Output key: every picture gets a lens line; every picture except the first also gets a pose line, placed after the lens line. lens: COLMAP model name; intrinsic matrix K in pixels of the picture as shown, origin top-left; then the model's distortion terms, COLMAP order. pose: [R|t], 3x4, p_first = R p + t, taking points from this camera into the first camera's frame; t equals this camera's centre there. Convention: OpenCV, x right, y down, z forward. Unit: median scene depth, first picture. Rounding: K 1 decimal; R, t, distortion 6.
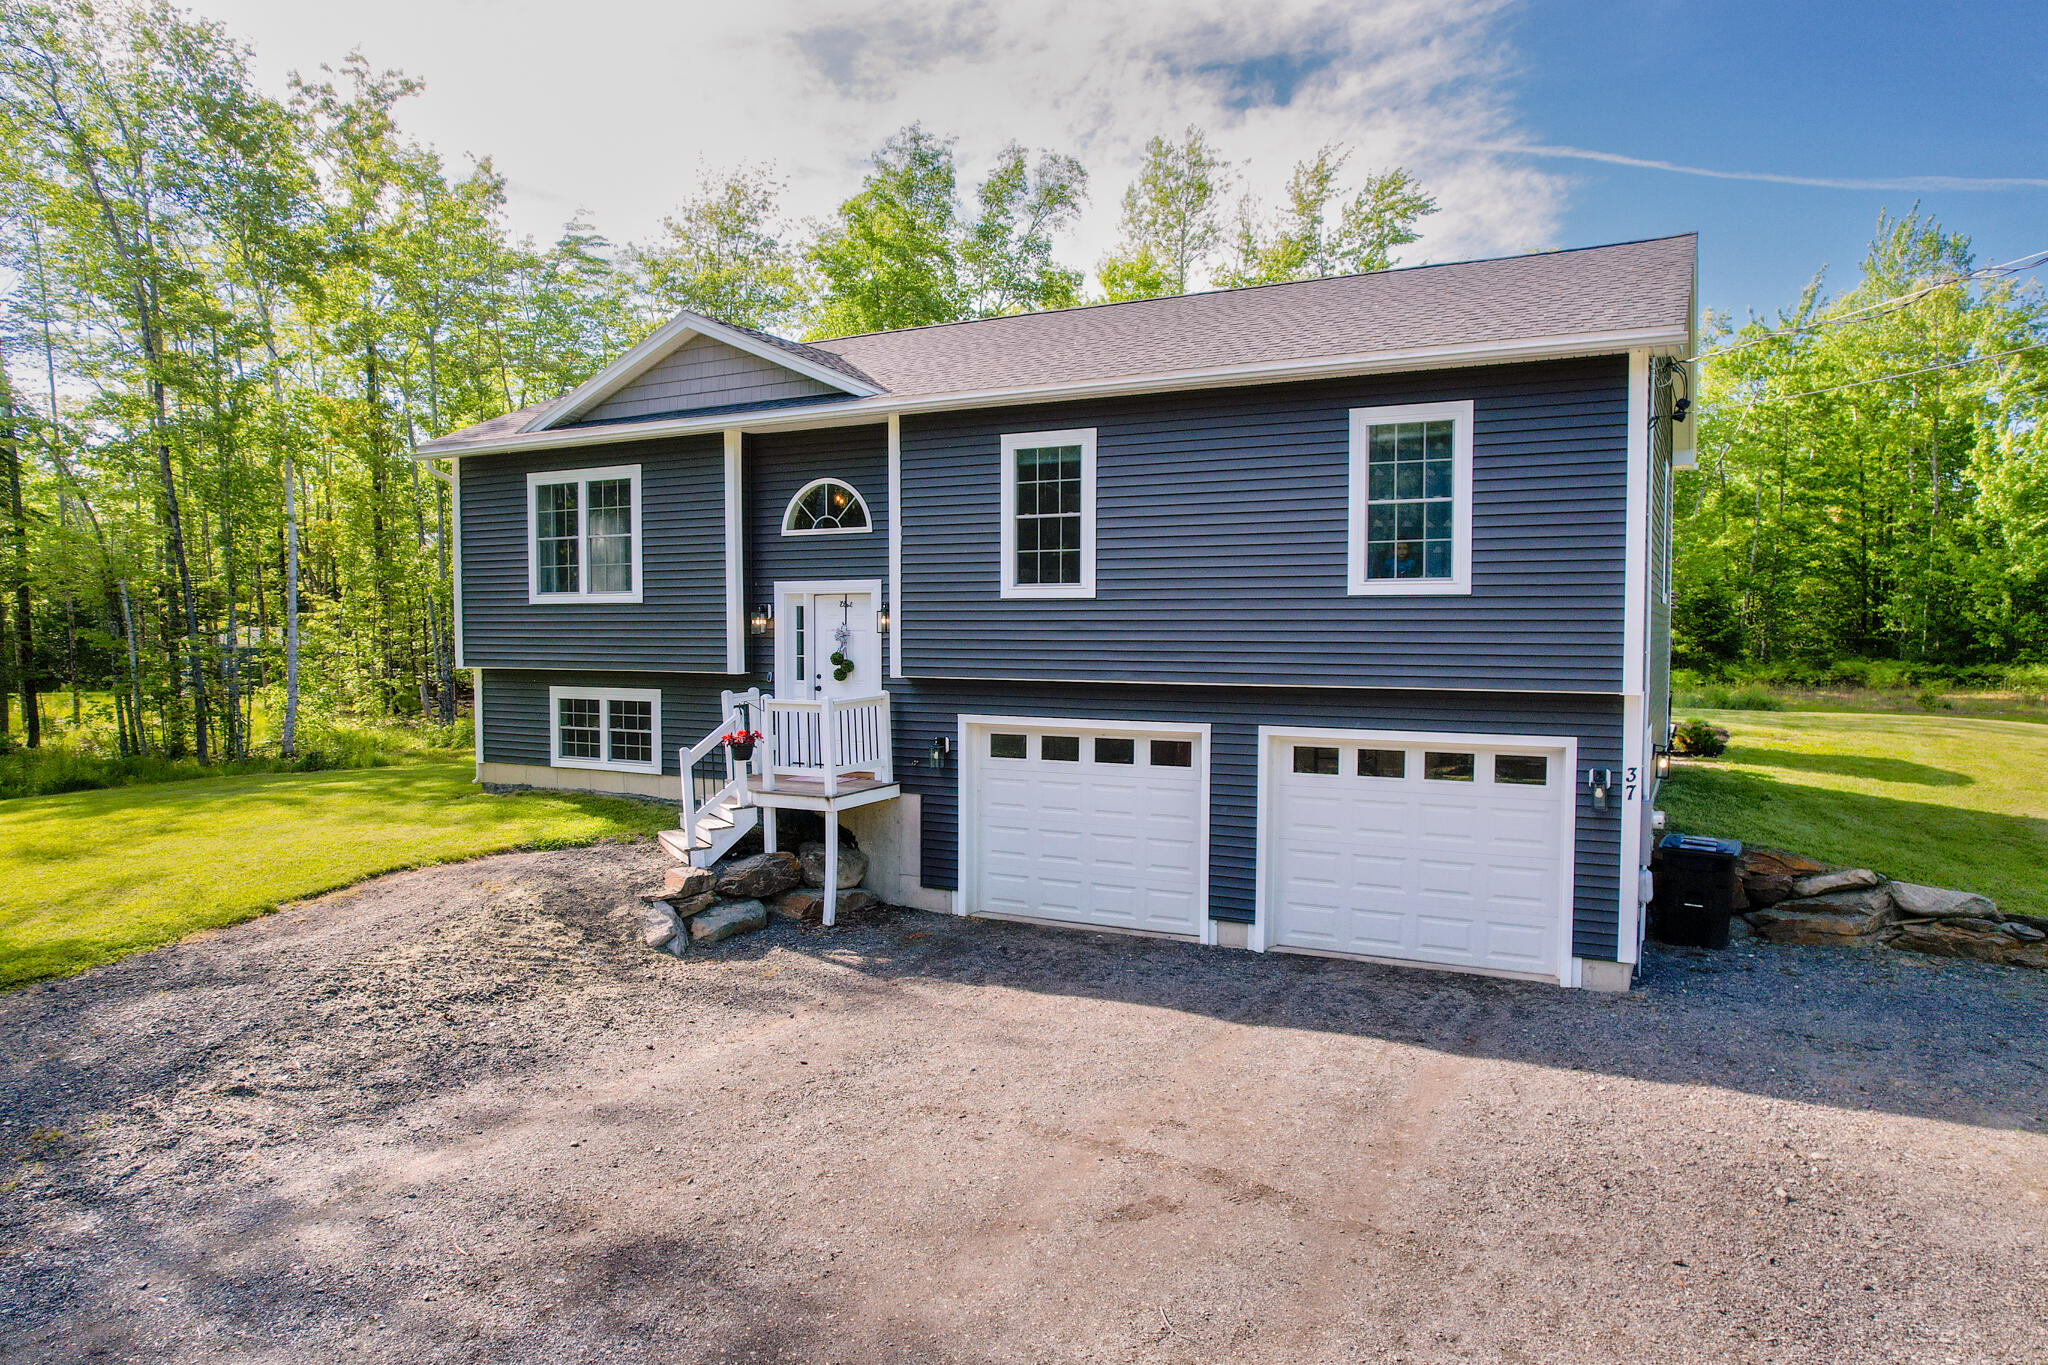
lens RADIAL K [[1318.1, 0, 1032.7], [0, 1318.1, 706.0], [0, 0, 1]] dist [-0.086102, 0.078113]
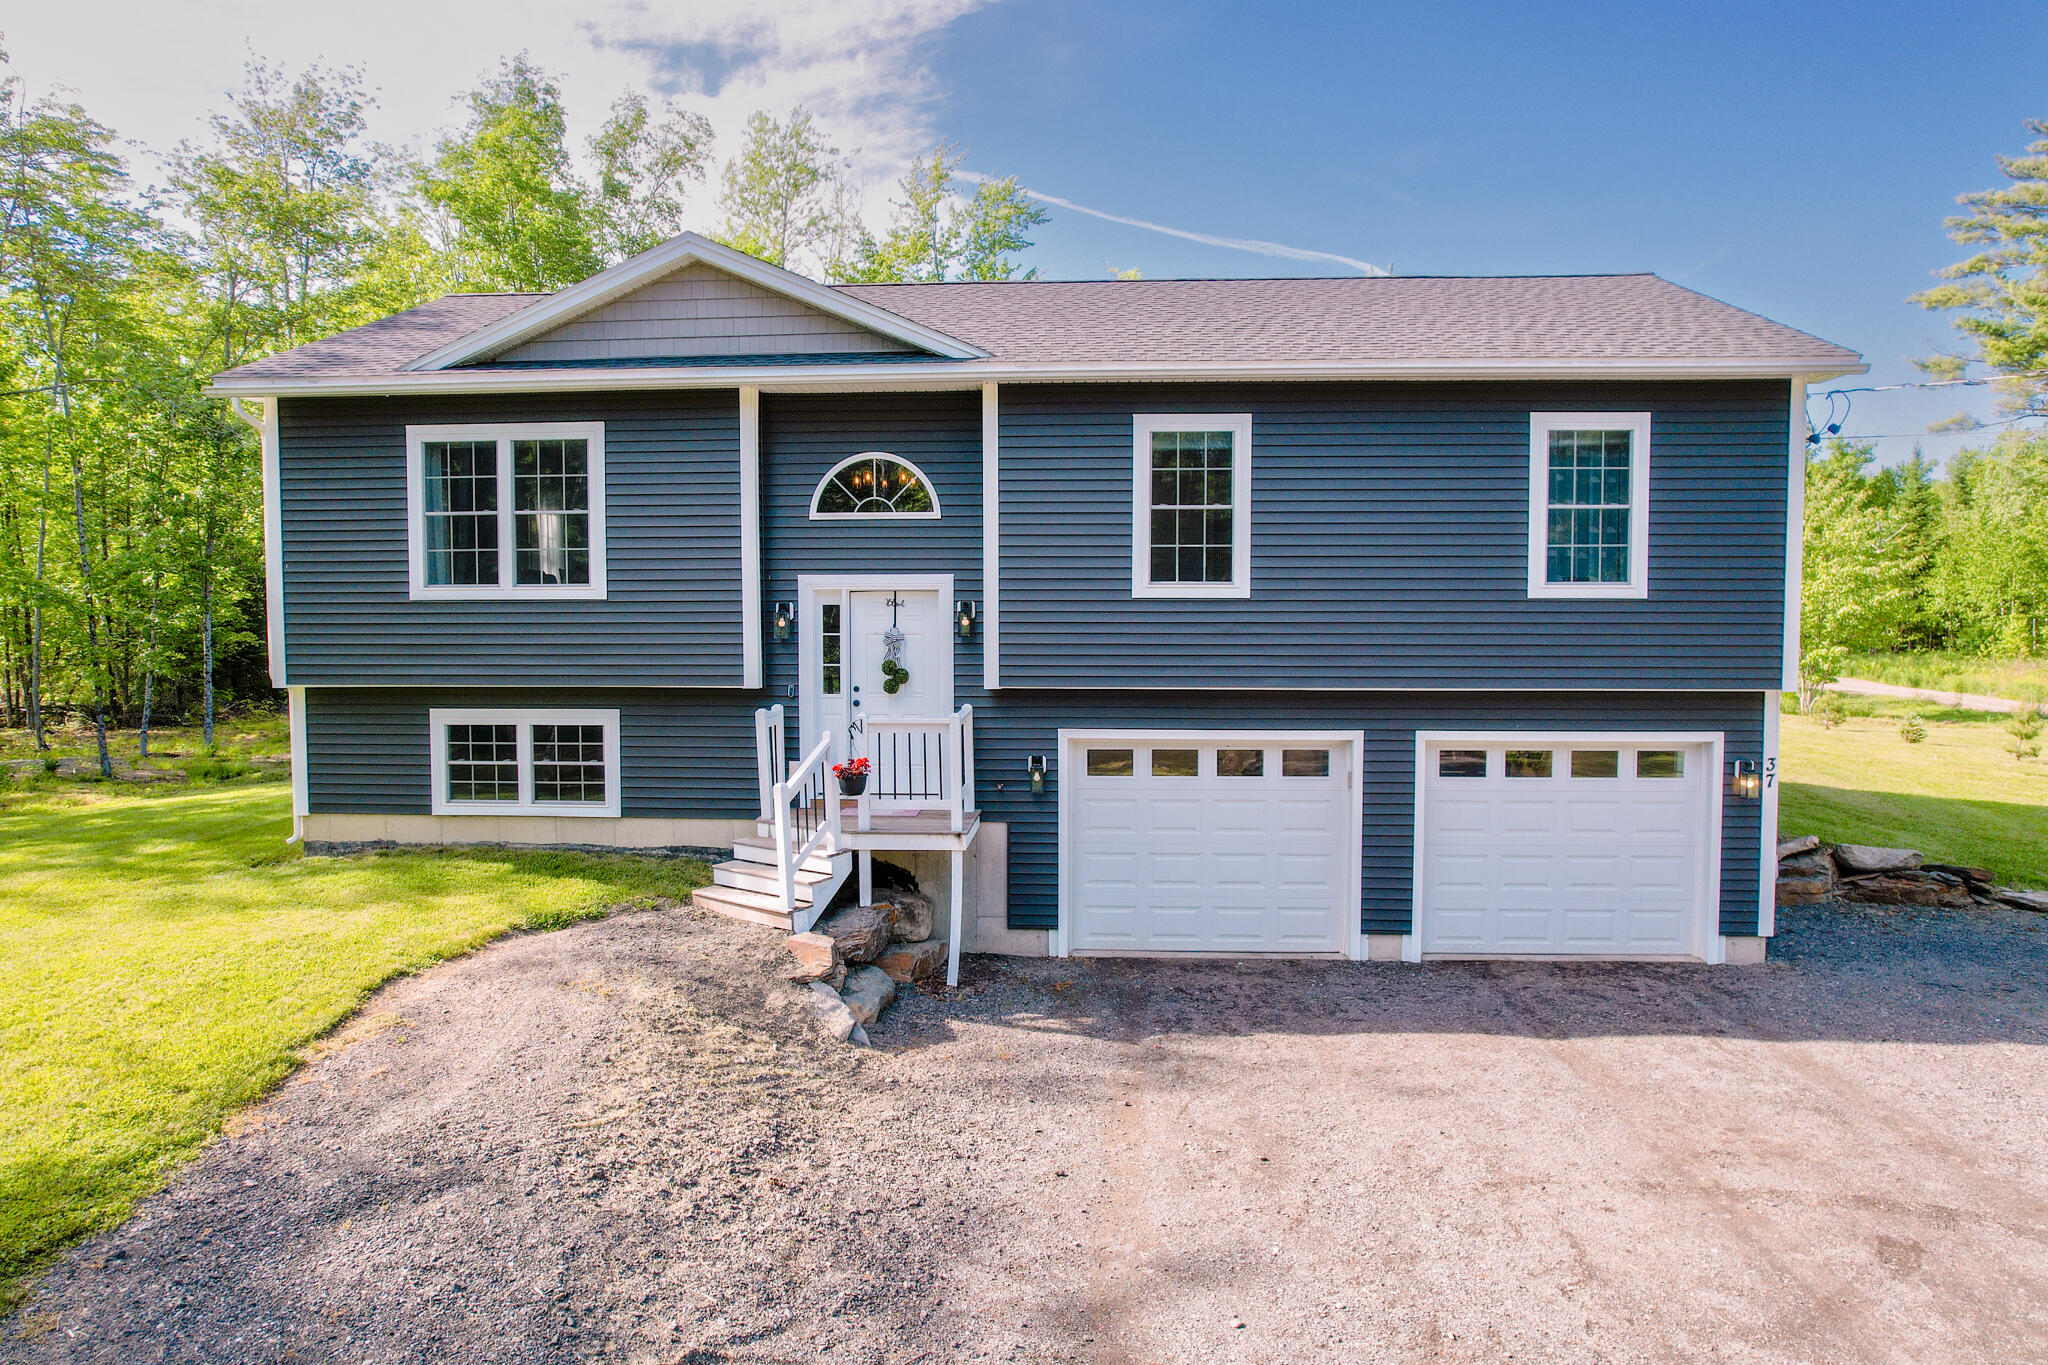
lens RADIAL K [[1318.1, 0, 1032.7], [0, 1318.1, 706.0], [0, 0, 1]] dist [-0.086102, 0.078113]
pose [[0.911868, -0.026963, 0.409598, -0.457327], [0.025729, 0.999633, 0.008526, -0.018066], [-0.409677, 0.002764, 0.912226, 0.216962]]
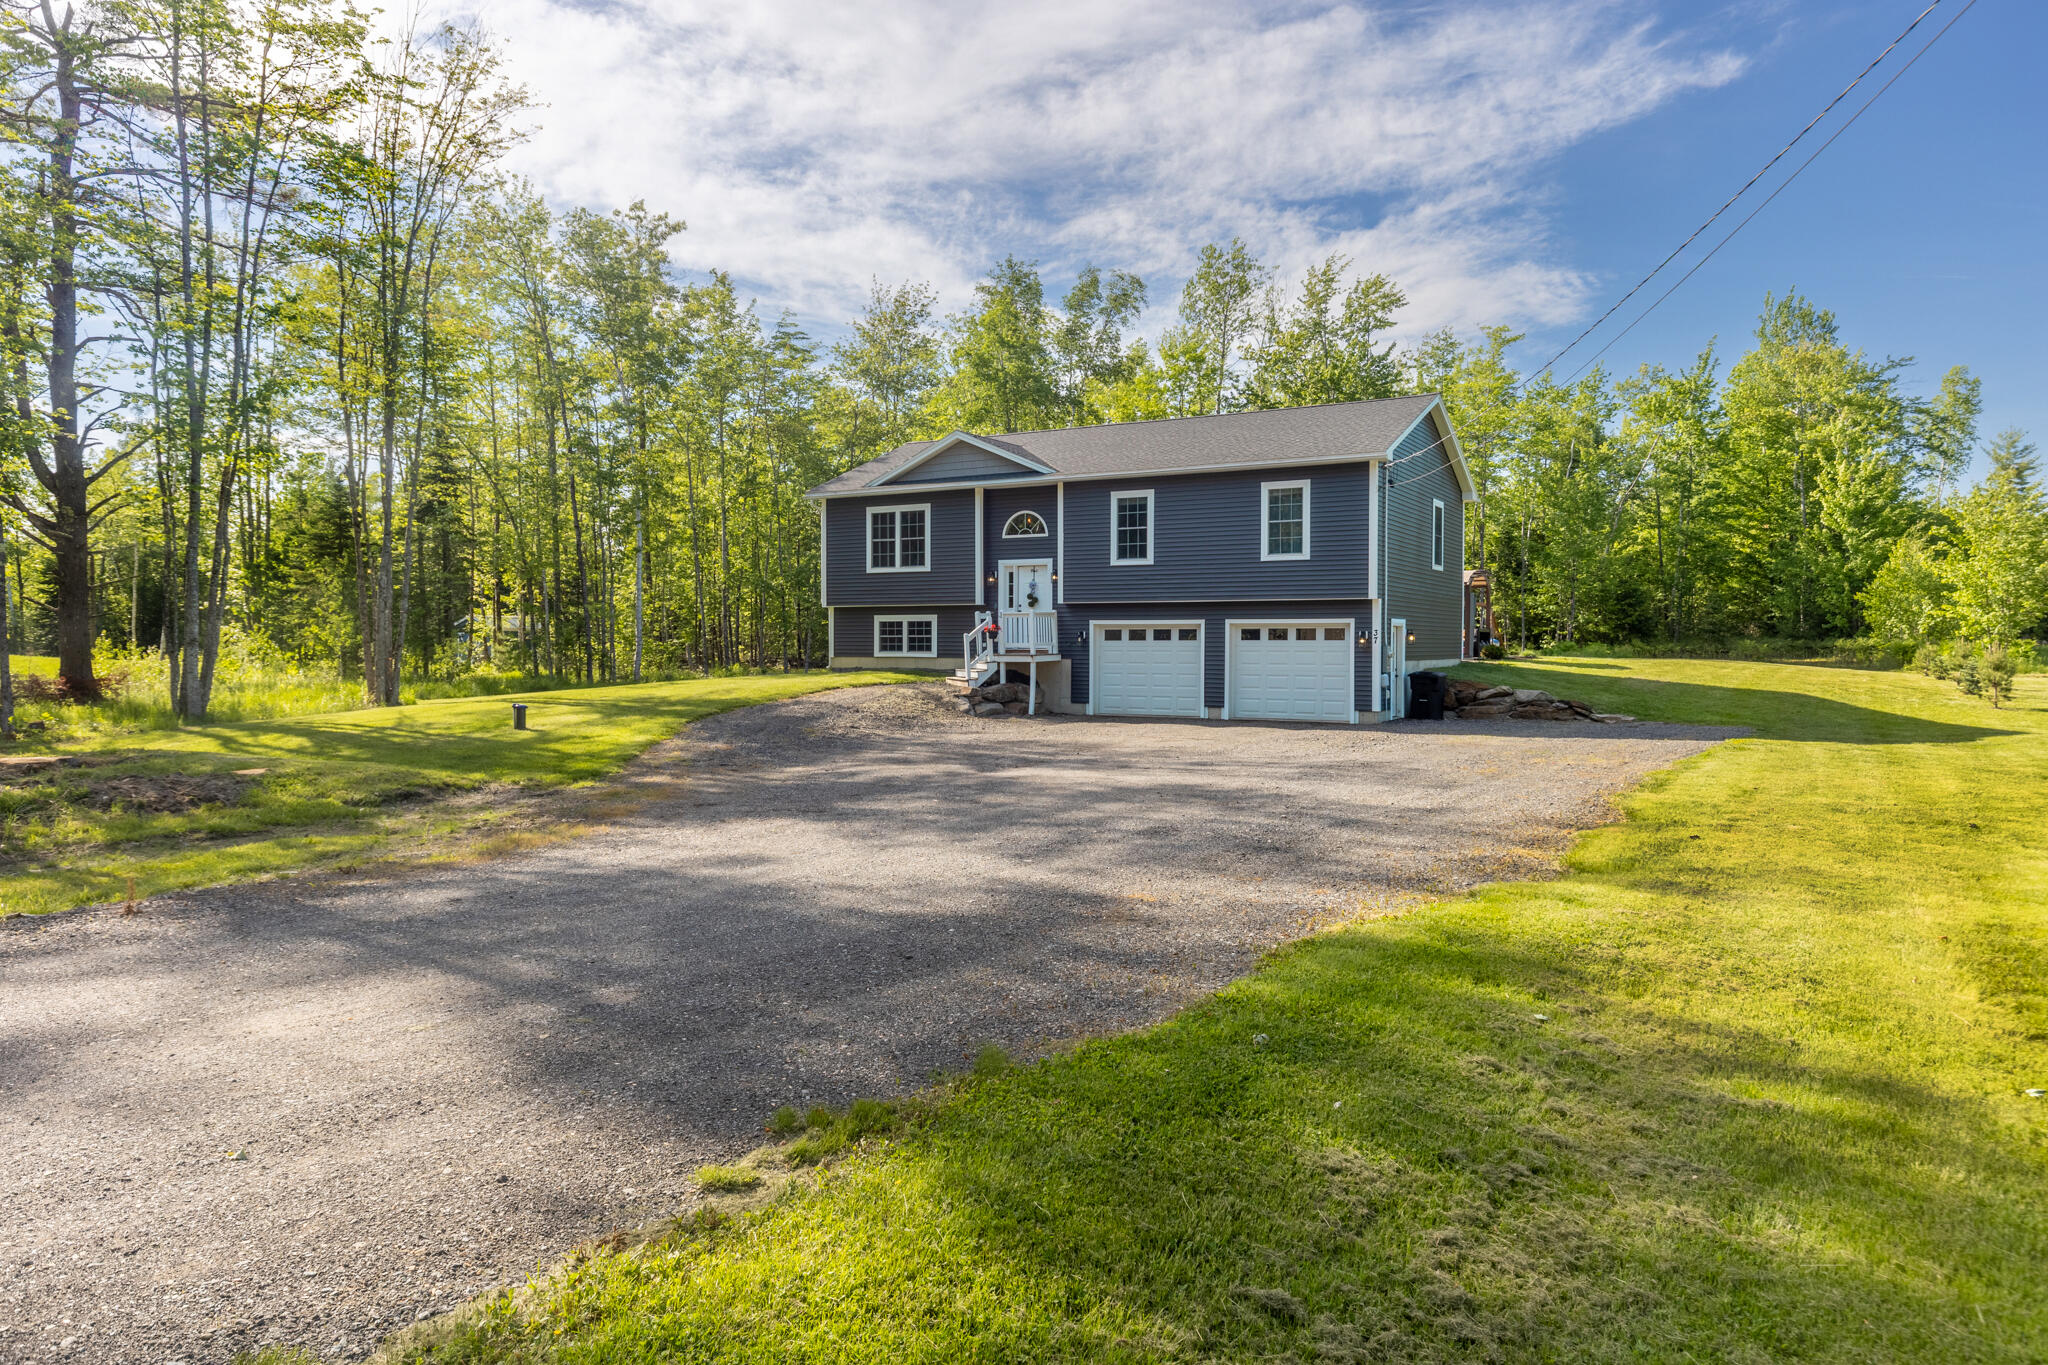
lens RADIAL K [[1334.4, 0, 1024.0], [0, 1334.4, 682.5], [0, 0, 1]] dist [-0.043964, 0.000788]
pose [[0.998605, 0.001736, -0.052780, -0.051338], [-0.003388, 0.999507, -0.031227, 0.186392], [0.052700, 0.031362, 0.998118, -1.245321]]
